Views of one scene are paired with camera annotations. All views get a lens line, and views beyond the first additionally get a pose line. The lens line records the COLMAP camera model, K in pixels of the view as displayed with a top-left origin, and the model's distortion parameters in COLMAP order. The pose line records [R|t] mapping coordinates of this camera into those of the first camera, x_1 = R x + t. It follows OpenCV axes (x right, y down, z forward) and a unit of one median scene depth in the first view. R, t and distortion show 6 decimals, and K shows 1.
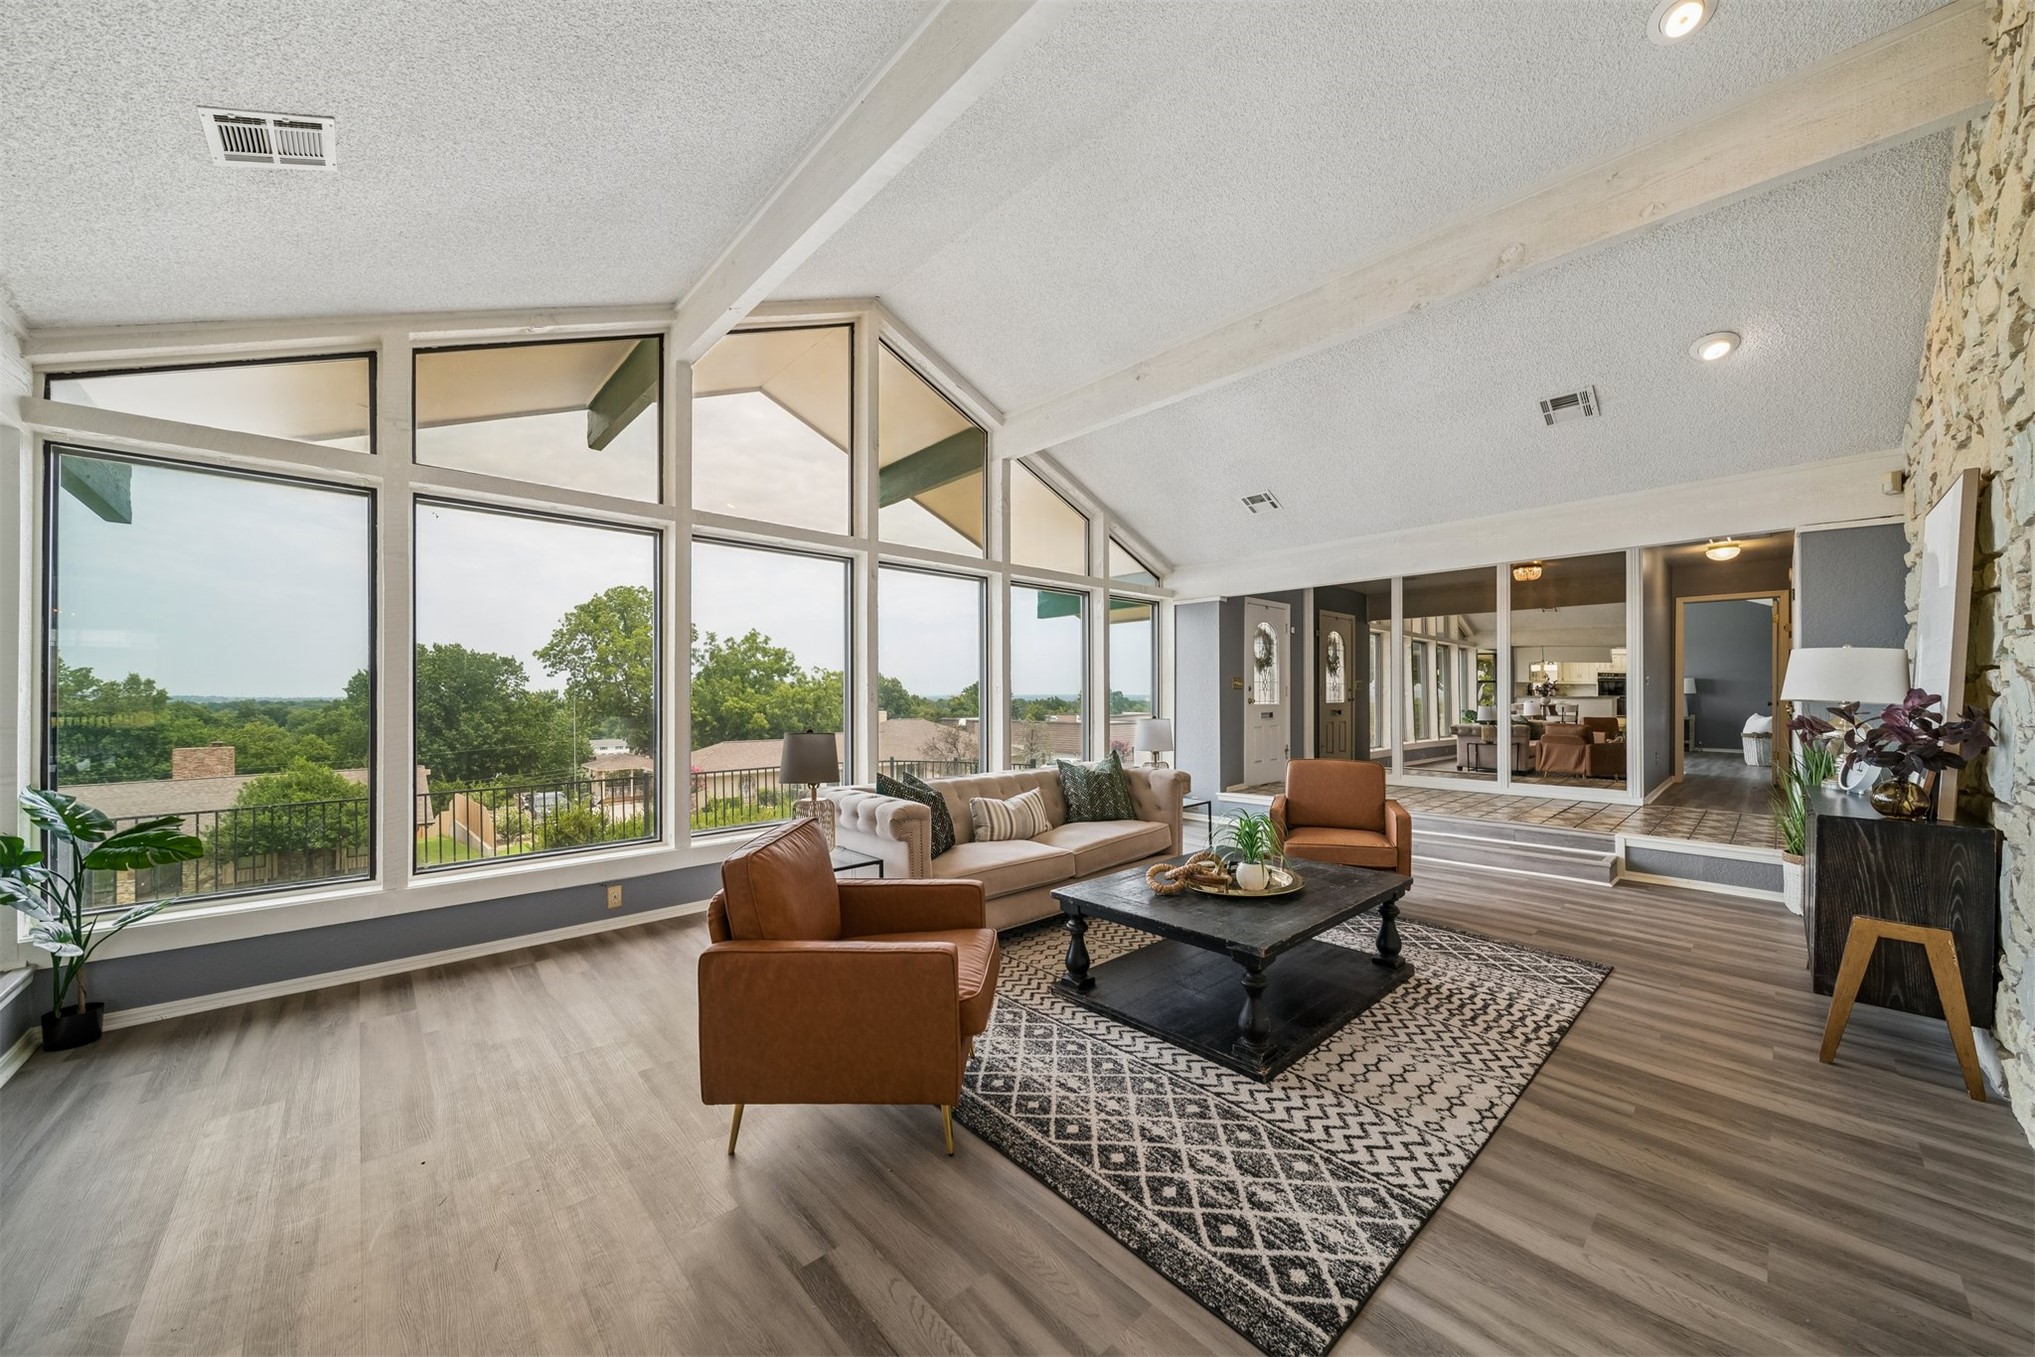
lens RADIAL K [[721.9, 0, 1020.8], [0, 721.9, 685.4], [0, 0, 1]] dist [-0.000436, -0.000731]
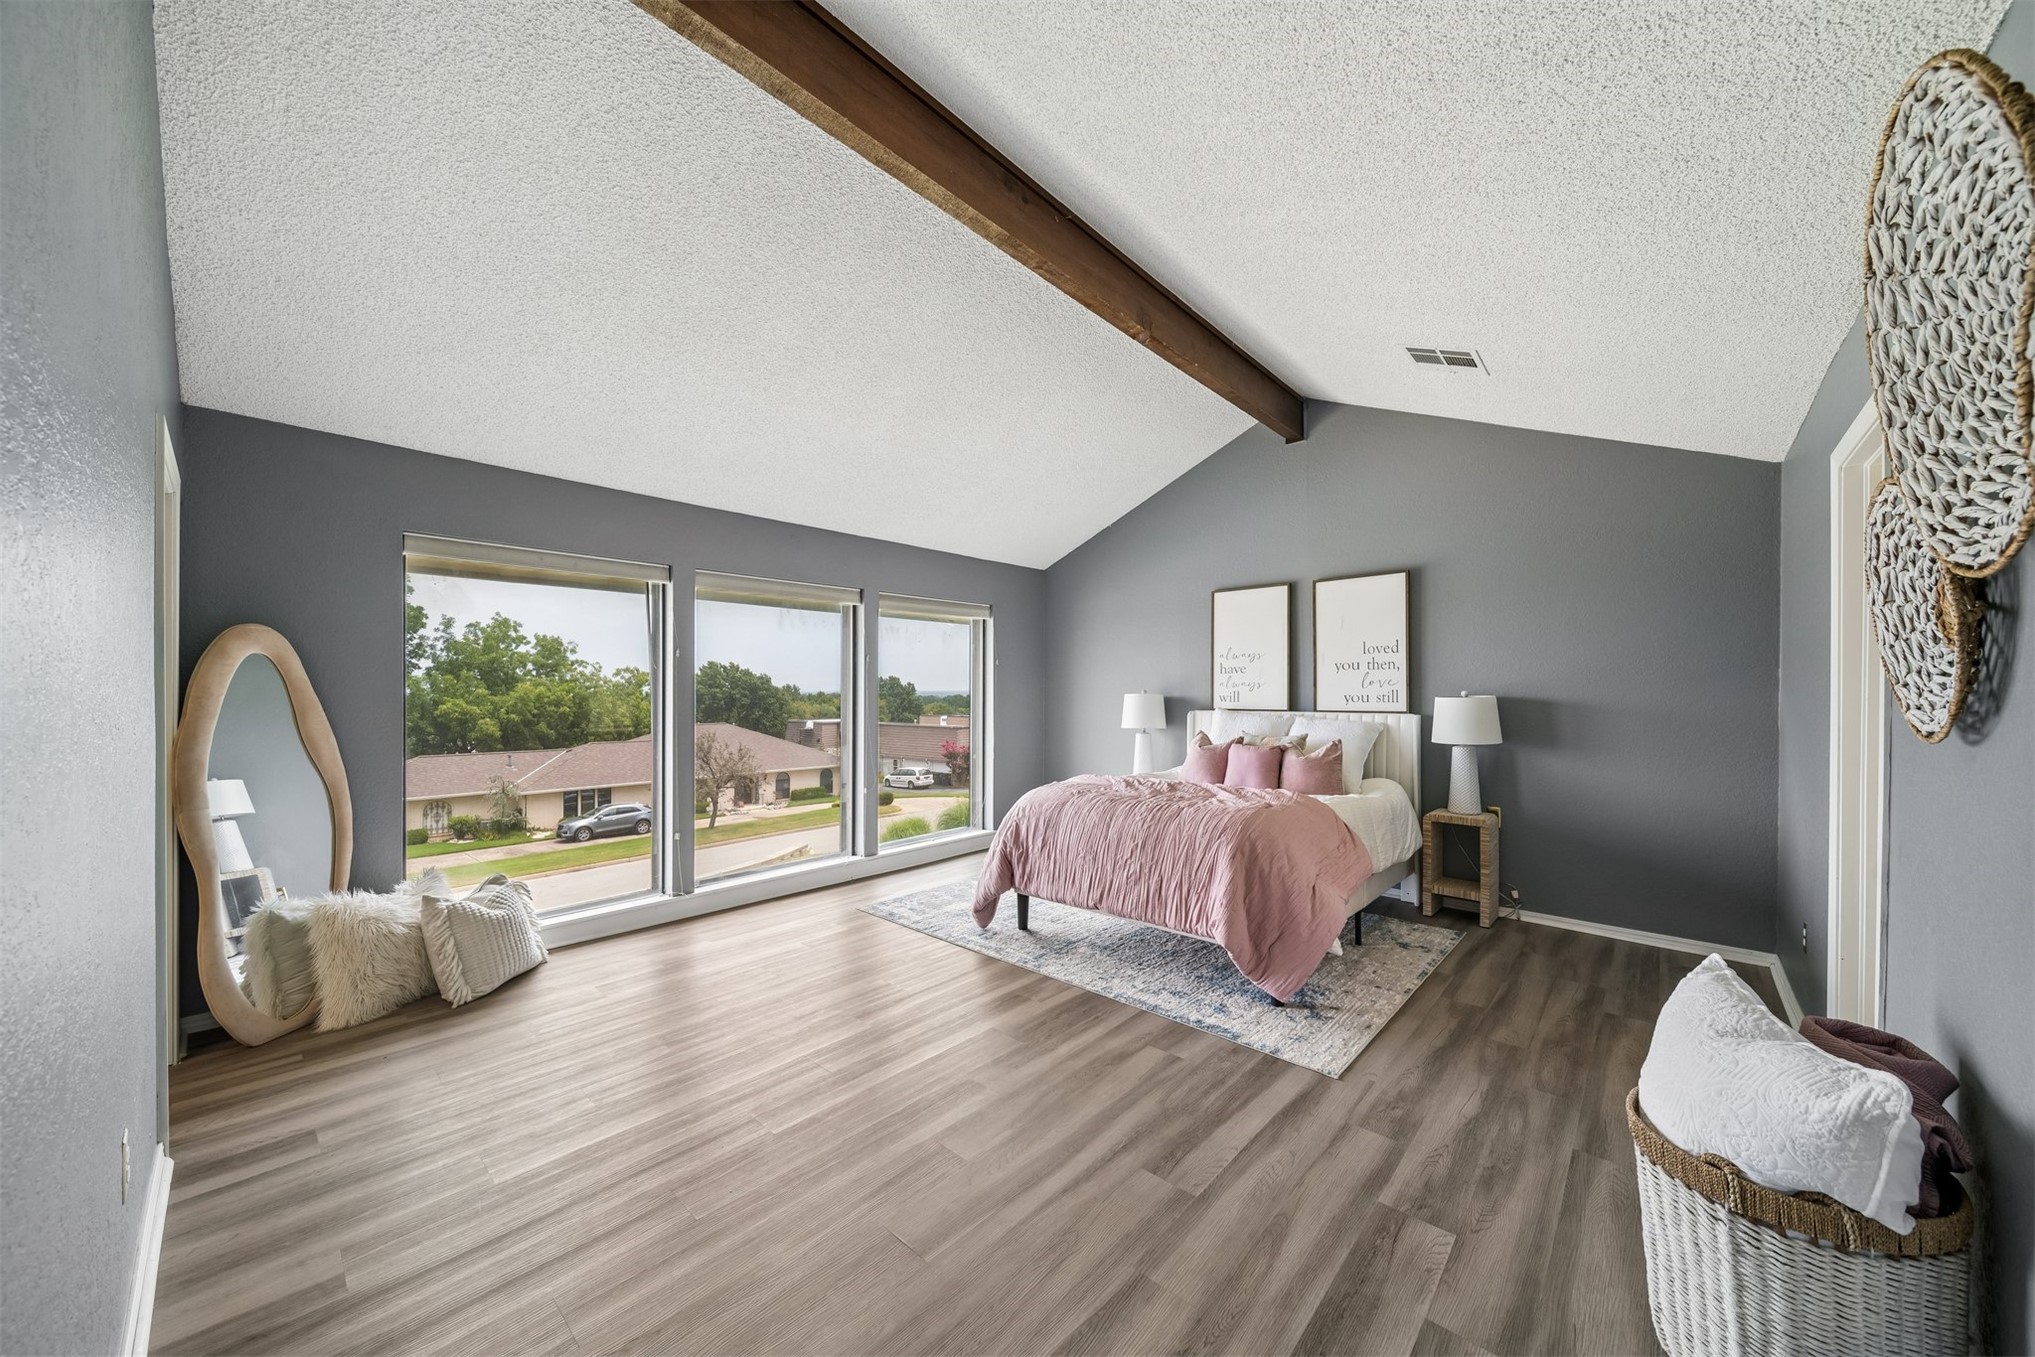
lens RADIAL K [[721.9, 0, 1024.3], [0, 721.9, 692.6], [0, 0, 1]] dist [-0.000436, -0.000731]
pose [[0.996502, 0.006852, 0.083290, 0.165522], [-0.007787, 0.999910, 0.010914, -0.003191], [-0.083208, -0.011524, 0.996466, 0.165638]]
